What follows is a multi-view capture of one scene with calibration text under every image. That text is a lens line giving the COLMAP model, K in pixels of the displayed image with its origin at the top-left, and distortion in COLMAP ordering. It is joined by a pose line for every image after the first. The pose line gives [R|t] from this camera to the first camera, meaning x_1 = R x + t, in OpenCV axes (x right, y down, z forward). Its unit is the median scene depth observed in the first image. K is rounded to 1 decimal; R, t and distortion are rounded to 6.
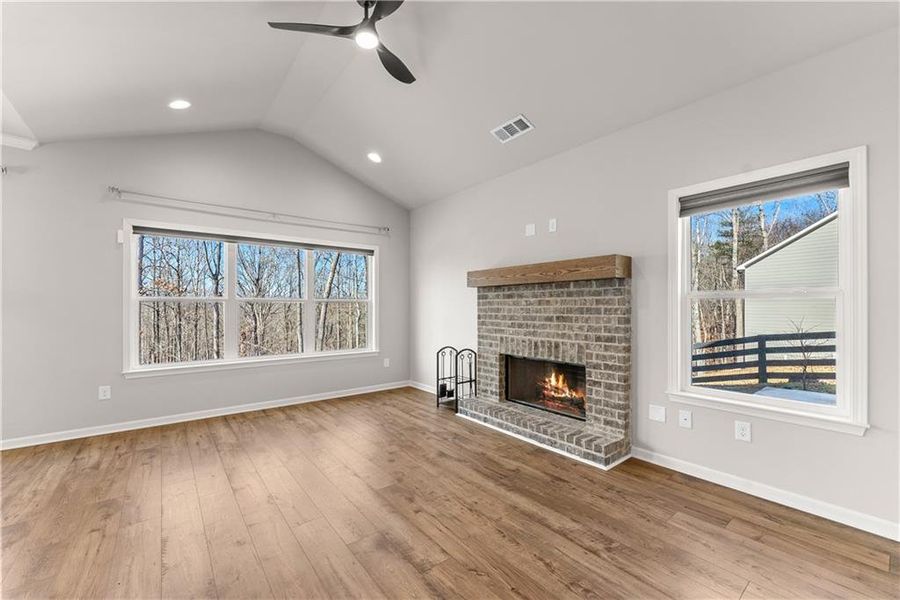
lens RADIAL K [[365.9, 0, 442.7], [0, 365.9, 305.2], [0, 0, 1]] dist [-0.001661, -0.000334]
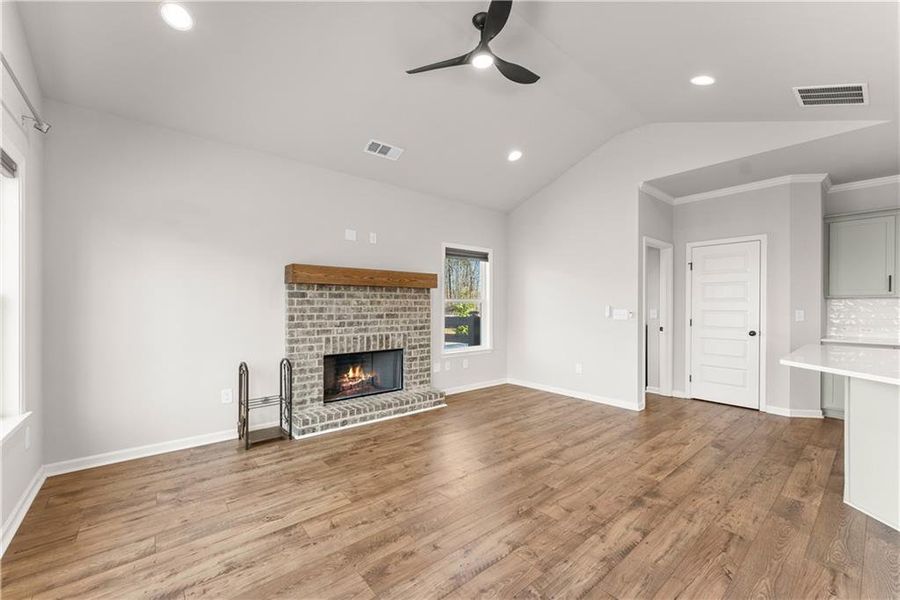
lens RADIAL K [[363.6, 0, 452.1], [0, 363.6, 303.2], [0, 0, 1]] dist [0.000195, 0.000322]
pose [[-0.046454, 0.008296, 0.998886, -0.890046], [-0.006551, 0.999941, -0.008609, 0.002758], [-0.998899, -0.006943, -0.046397, 0.786201]]
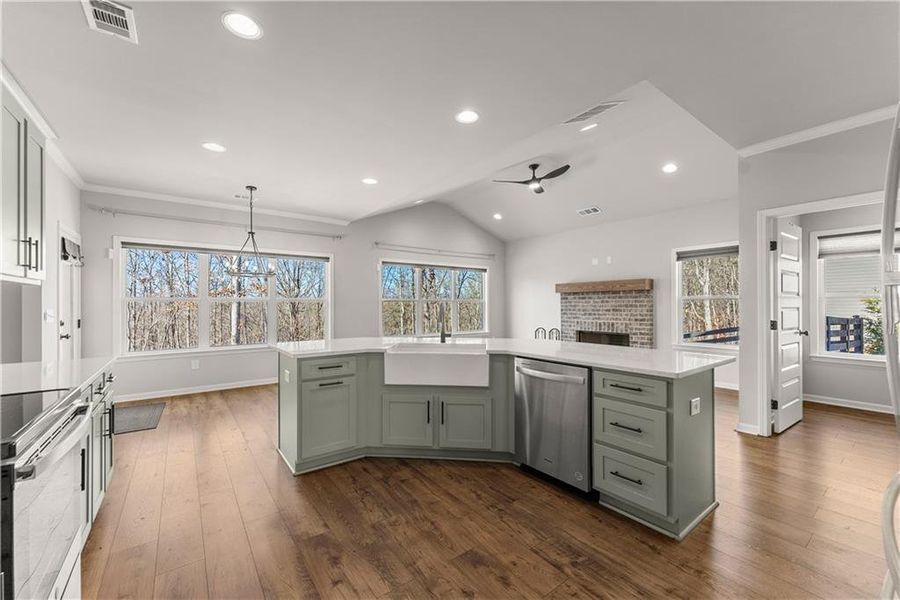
lens RADIAL K [[351.5, 0, 451.0], [0, 351.5, 303.6], [0, 0, 1]] dist [-0.000663, 0.000050]
pose [[0.999982, -0.004868, -0.003393, -0.494149], [0.004876, 0.999985, 0.002521, -0.005856], [0.003381, -0.002537, 0.999991, -0.786243]]
